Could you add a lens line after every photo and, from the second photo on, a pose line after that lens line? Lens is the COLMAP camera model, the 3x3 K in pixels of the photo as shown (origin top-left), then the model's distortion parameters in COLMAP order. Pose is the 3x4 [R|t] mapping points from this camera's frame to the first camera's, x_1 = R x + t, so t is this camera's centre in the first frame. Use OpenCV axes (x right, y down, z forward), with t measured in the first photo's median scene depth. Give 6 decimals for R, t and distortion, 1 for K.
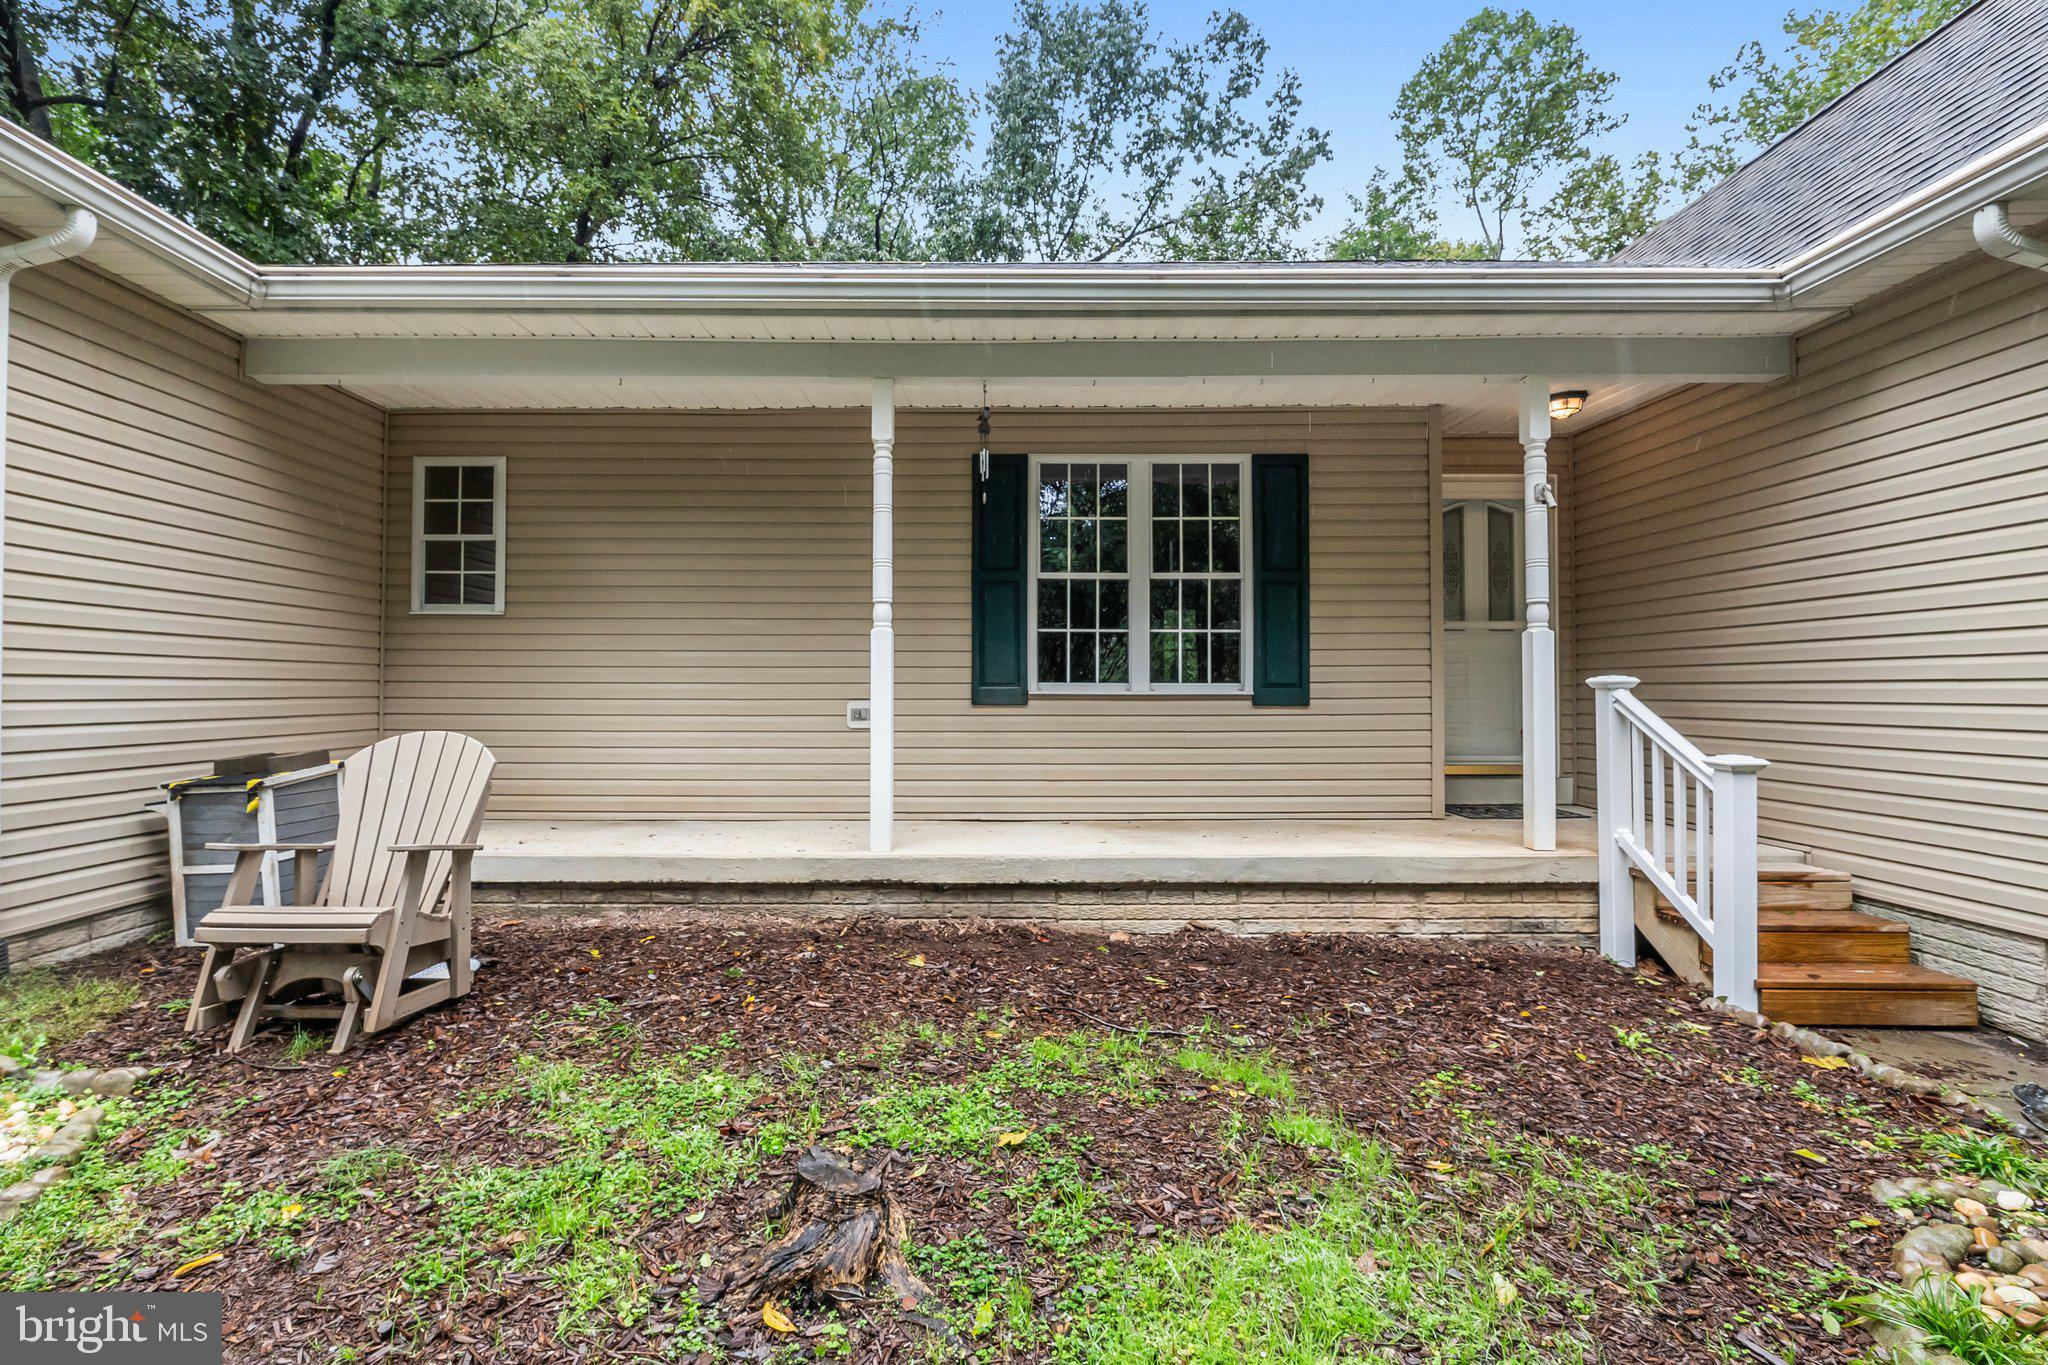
lens RADIAL K [[870.4, 0, 1023.3], [0, 870.4, 628.2], [0, 0, 1]] dist [-0.000207, 0.000050]
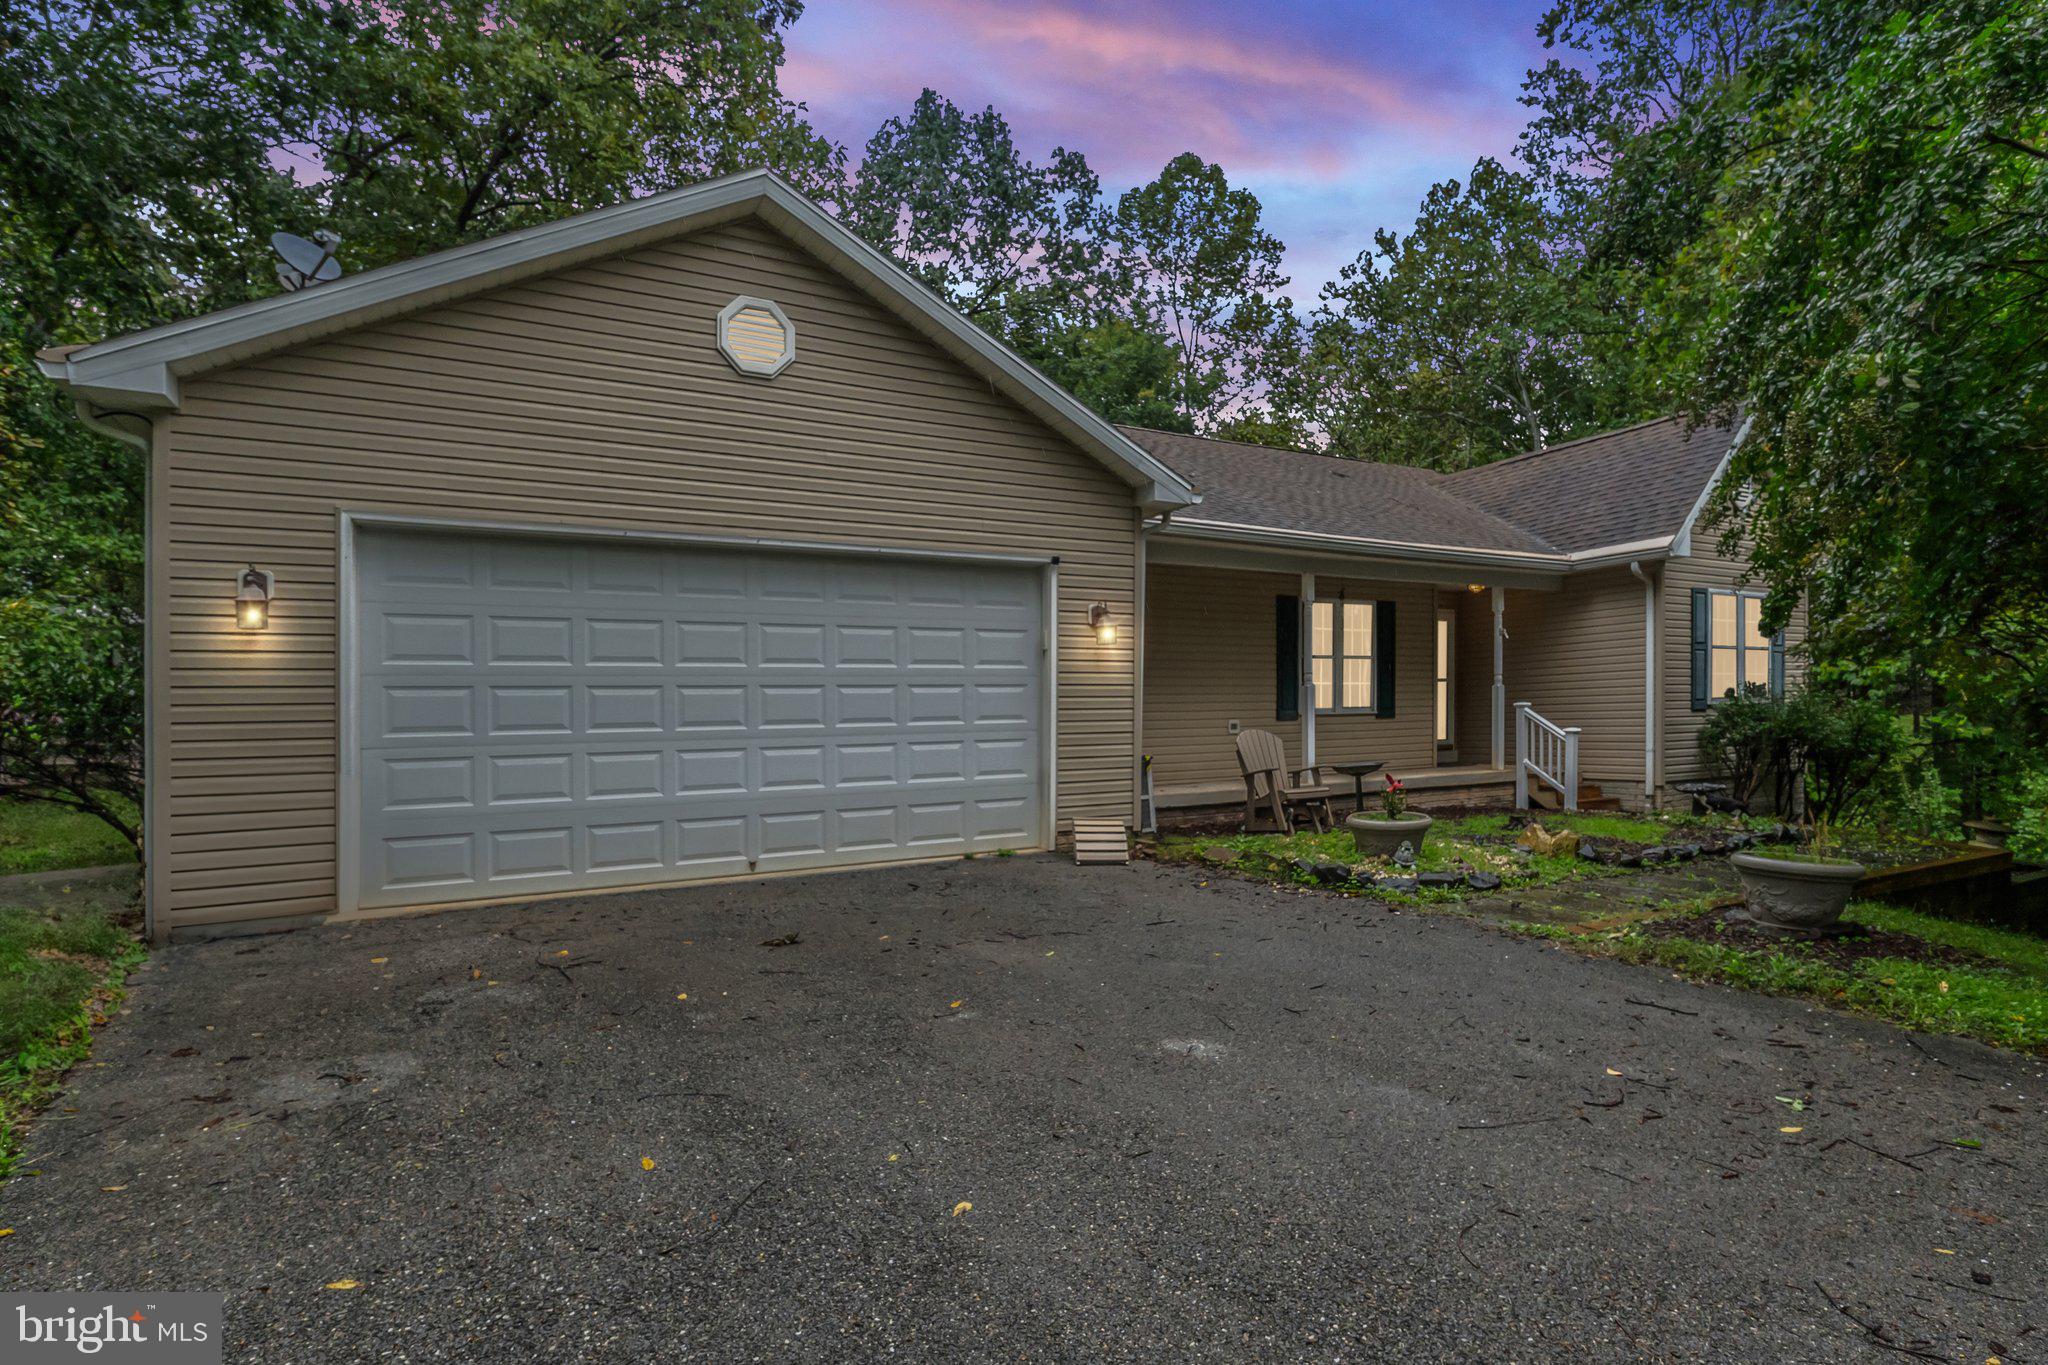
lens RADIAL K [[1067.2, 0, 1024.0], [0, 1067.2, 682.5], [0, 0, 1]] dist [-0.000029, -0.000023]
pose [[0.865336, 0.000562, 0.501191, -2.240515], [-0.015775, 0.999534, 0.026116, -0.067977], [-0.500943, -0.030505, 0.864942, -1.040680]]
